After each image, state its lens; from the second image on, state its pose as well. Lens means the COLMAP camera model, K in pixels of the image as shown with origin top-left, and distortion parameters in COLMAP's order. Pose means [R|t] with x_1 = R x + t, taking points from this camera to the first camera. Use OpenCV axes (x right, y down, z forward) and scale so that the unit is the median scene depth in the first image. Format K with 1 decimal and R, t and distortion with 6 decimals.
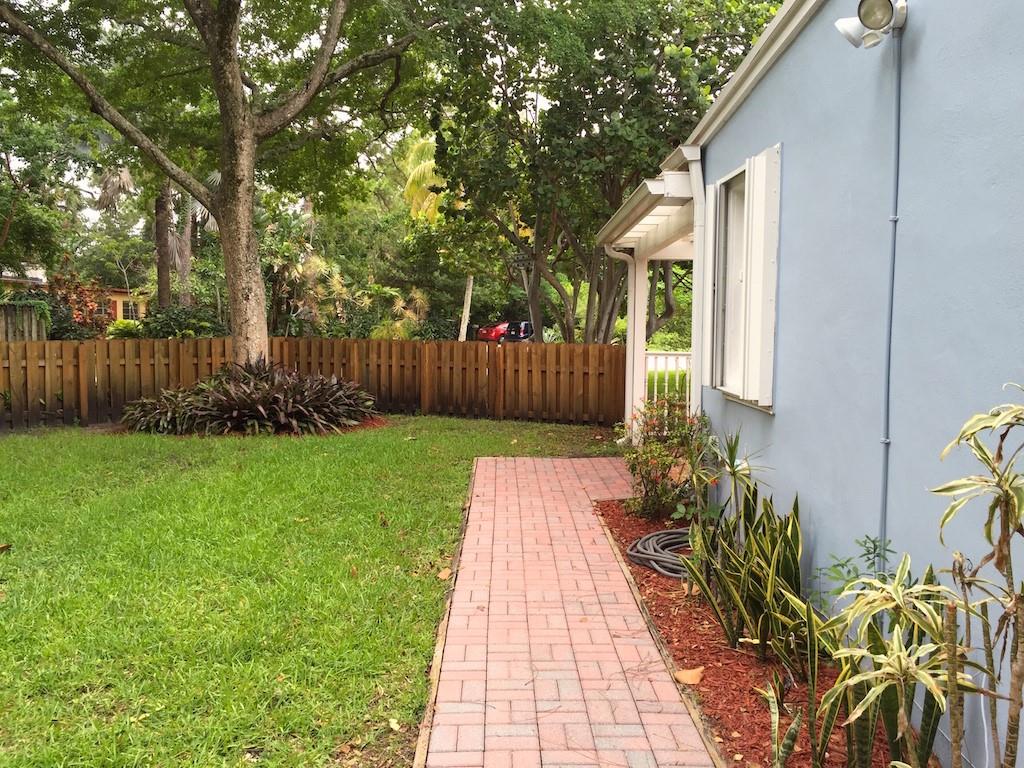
lens RADIAL K [[883.5, 0, 515.9], [0, 883.5, 387.7], [0, 0, 1]] dist [0.055723, -0.049431]
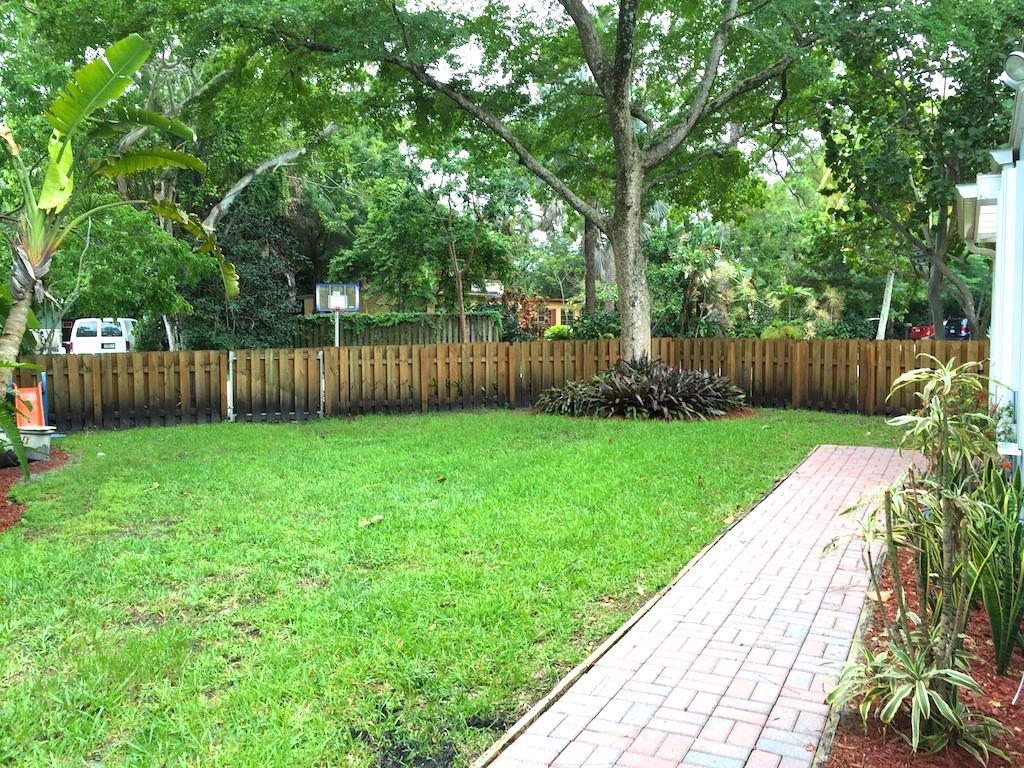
lens RADIAL K [[883.5, 0, 515.7], [0, 883.5, 383.3], [0, 0, 1]] dist [0.055723, -0.049431]
pose [[0.888538, 0.012613, -0.458629, 0.079954], [-0.016013, 0.999866, -0.003527, 0.008243], [0.458523, 0.010478, 0.888621, -0.095857]]
